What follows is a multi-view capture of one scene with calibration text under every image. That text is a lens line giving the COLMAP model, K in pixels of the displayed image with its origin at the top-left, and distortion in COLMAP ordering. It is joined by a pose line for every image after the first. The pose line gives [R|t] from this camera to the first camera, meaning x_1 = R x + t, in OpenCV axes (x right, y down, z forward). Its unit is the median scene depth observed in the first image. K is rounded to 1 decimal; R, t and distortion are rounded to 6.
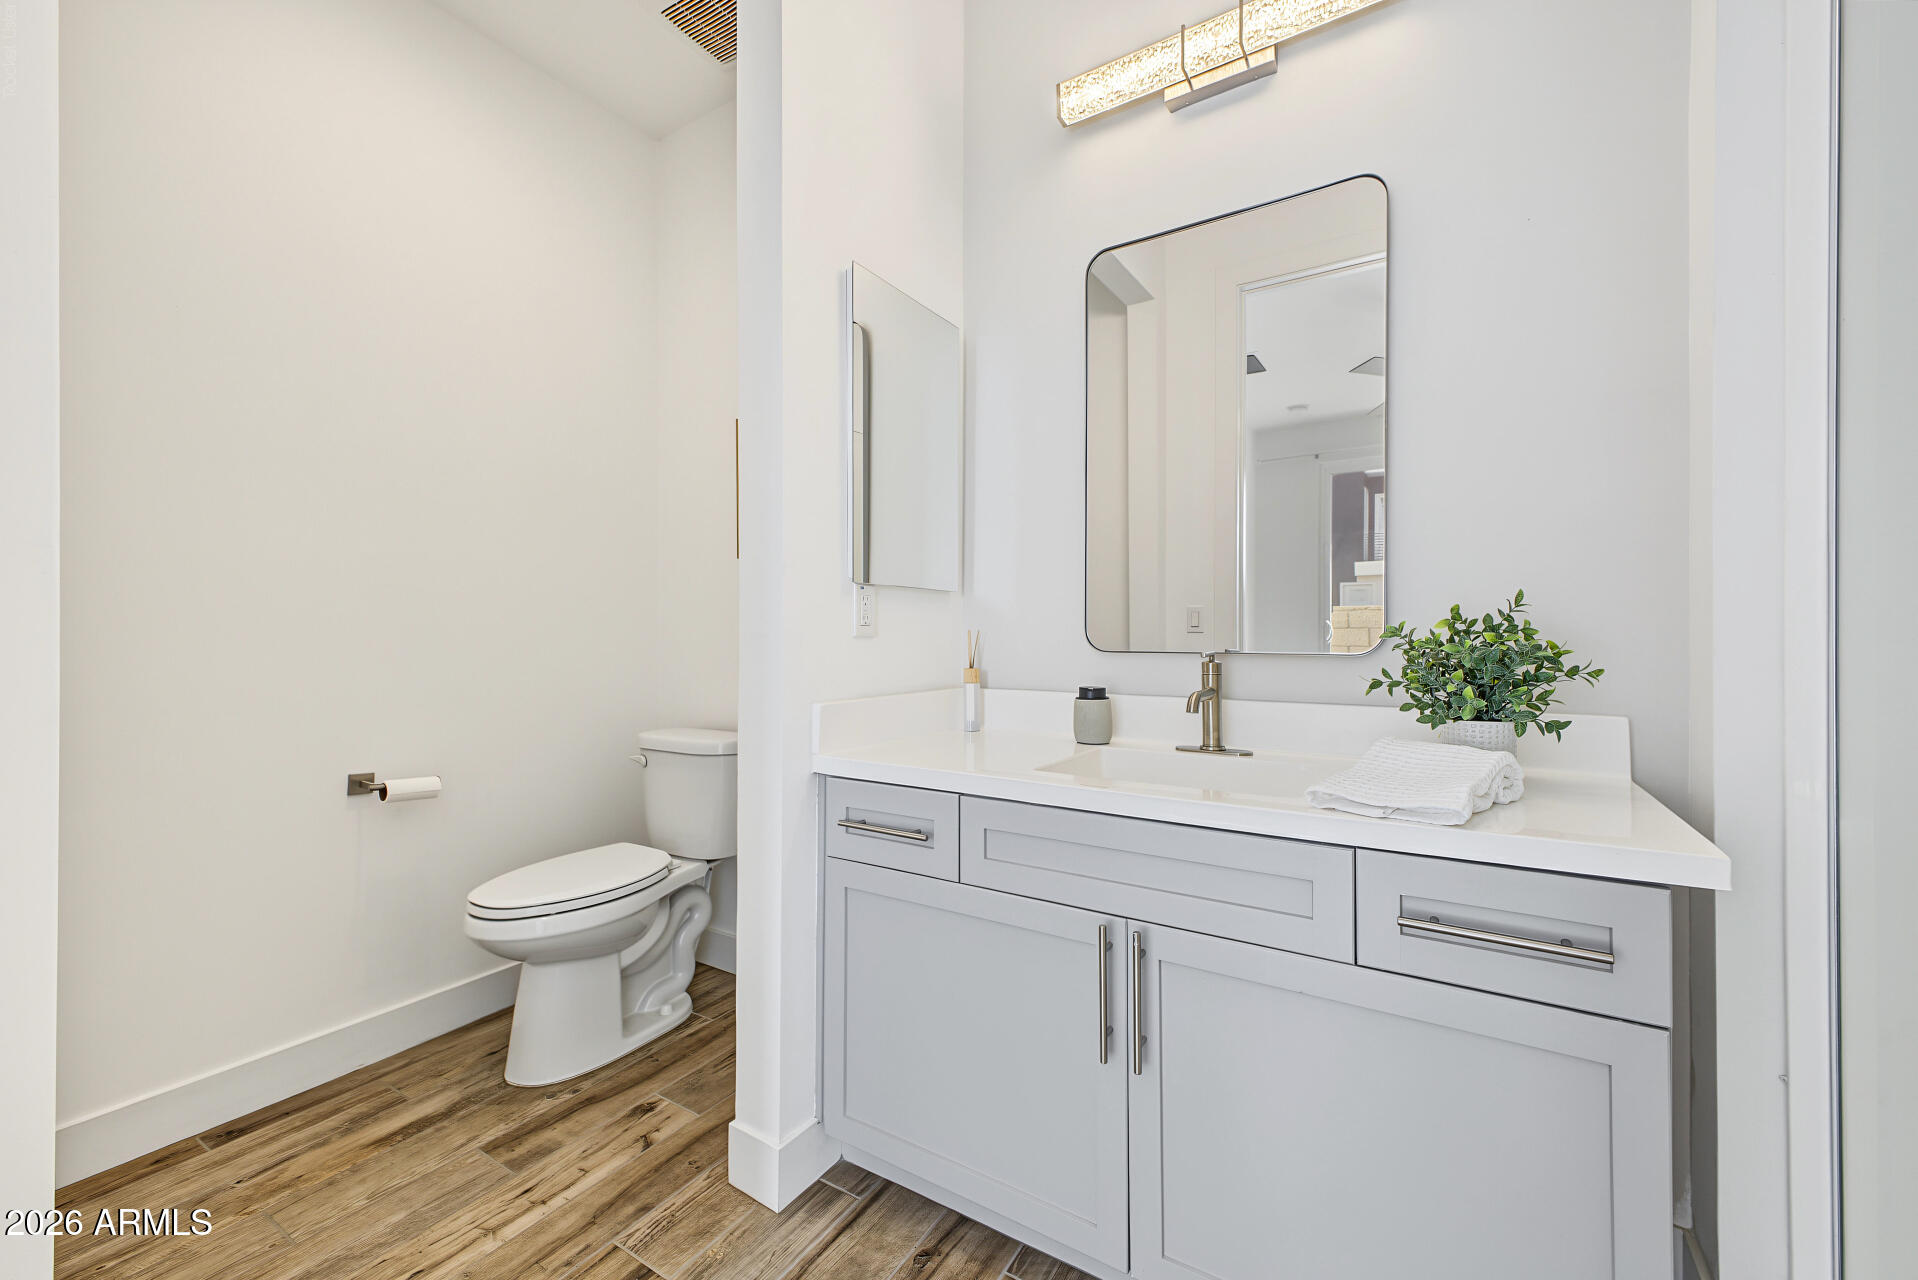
lens RADIAL K [[771.7, 0, 957.2], [0, 771.7, 636.0], [0, 0, 1]] dist [0.010892, -0.000908]
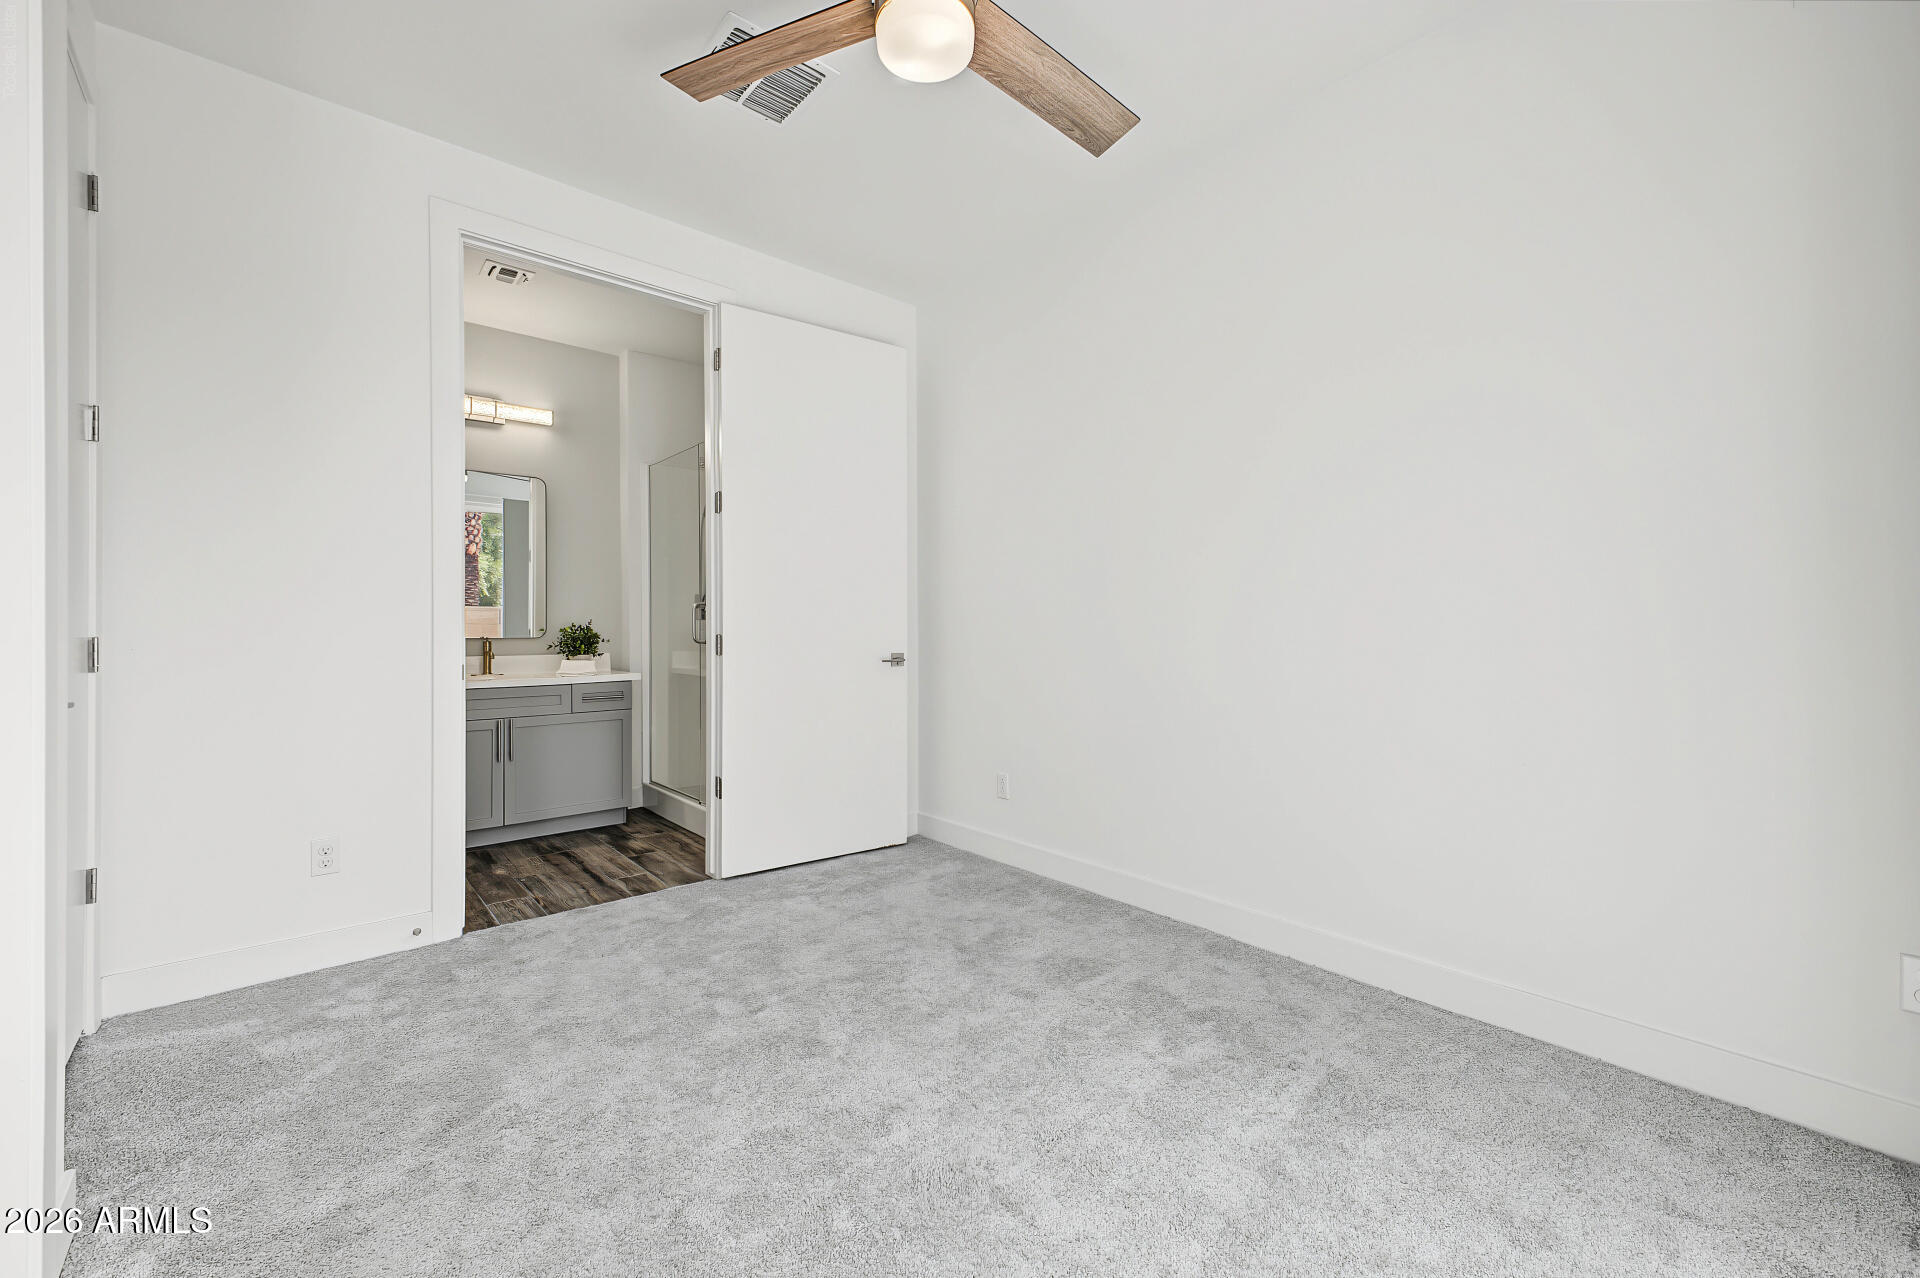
lens RADIAL K [[772.5, 0, 959.4], [0, 772.5, 626.8], [0, 0, 1]] dist [0.010892, -0.000908]
pose [[0.259266, -0.005633, 0.965789, -2.503779], [-0.008394, 0.999932, 0.008086, -0.068866], [-0.965769, -0.010203, 0.259202, -1.750999]]
